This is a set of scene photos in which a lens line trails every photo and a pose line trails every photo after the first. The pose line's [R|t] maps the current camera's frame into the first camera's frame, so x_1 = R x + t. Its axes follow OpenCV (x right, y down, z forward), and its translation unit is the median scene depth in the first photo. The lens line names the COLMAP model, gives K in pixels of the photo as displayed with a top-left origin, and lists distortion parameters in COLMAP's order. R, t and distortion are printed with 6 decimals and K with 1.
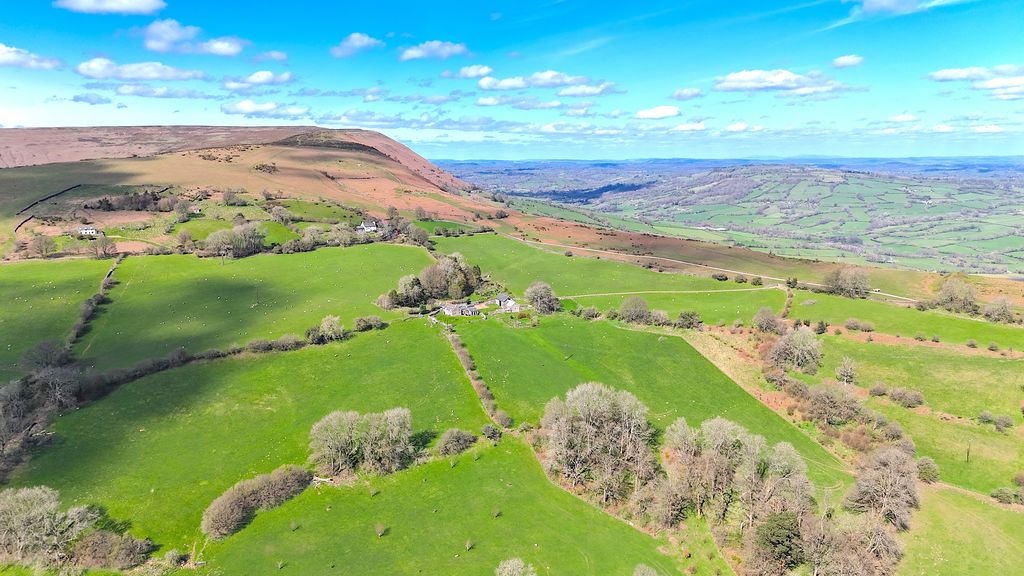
lens RADIAL K [[723.4, 0, 512.0], [0, 723.4, 288.0], [0, 0, 1]] dist [0.048761, -0.046003]
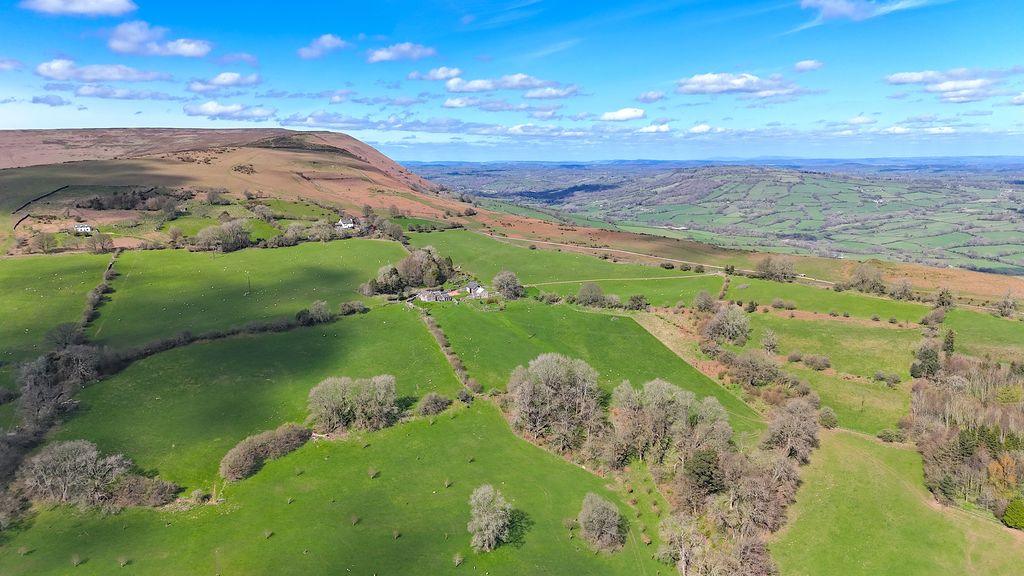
lens RADIAL K [[723.4, 0, 512.0], [0, 723.4, 288.0], [0, 0, 1]] dist [0.048761, -0.046003]
pose [[0.999018, -0.009712, 0.043240, -0.000846], [0.009798, 0.999950, -0.001781, 0.020278], [-0.043221, 0.002203, 0.999063, -0.111441]]
